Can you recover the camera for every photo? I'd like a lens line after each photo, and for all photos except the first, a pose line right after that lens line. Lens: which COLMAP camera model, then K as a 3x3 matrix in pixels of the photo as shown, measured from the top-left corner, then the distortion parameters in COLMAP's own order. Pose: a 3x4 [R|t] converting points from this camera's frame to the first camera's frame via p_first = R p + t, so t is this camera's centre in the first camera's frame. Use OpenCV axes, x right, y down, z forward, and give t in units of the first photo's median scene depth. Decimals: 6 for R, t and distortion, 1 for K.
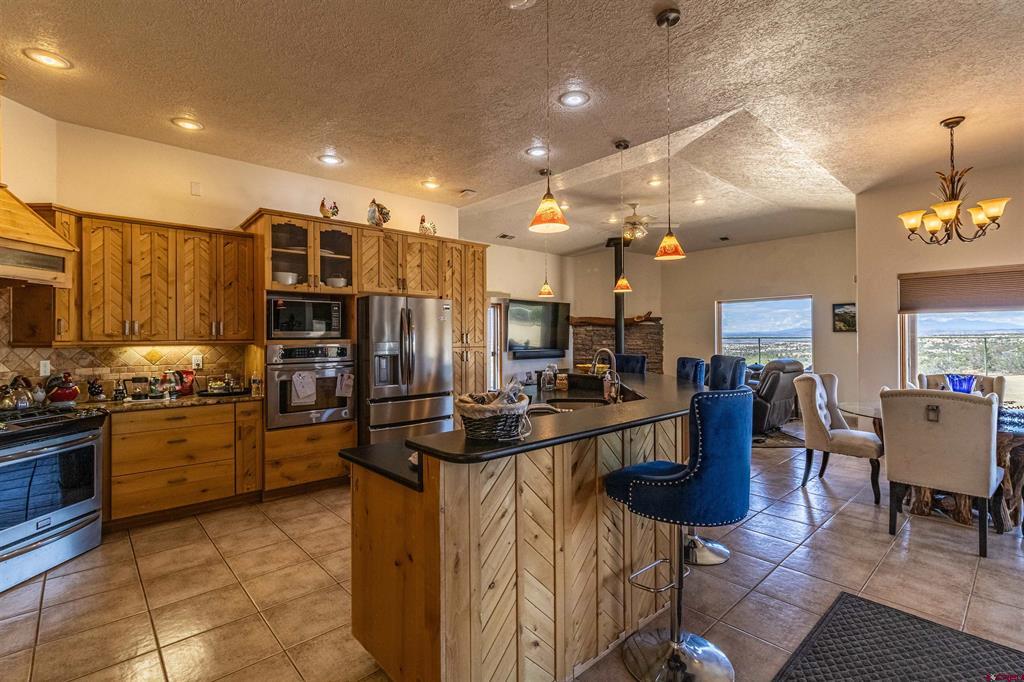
lens RADIAL K [[473.0, 0, 515.7], [0, 473.0, 334.7], [0, 0, 1]] dist [0.004427, -0.000169]
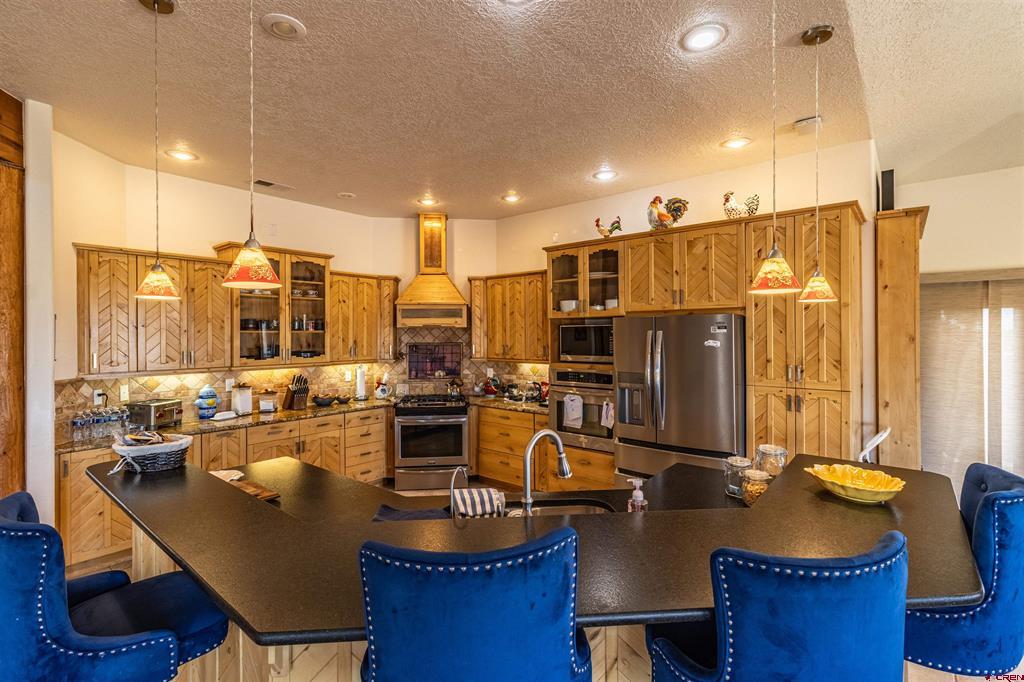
lens RADIAL K [[473.0, 0, 517.6], [0, 473.0, 333.4], [0, 0, 1]] dist [0.004427, -0.000169]
pose [[0.141680, 0.002067, -0.989910, 0.542057], [0.009460, 0.999949, 0.003442, -0.059558], [0.989867, -0.009853, 0.141653, 0.714265]]
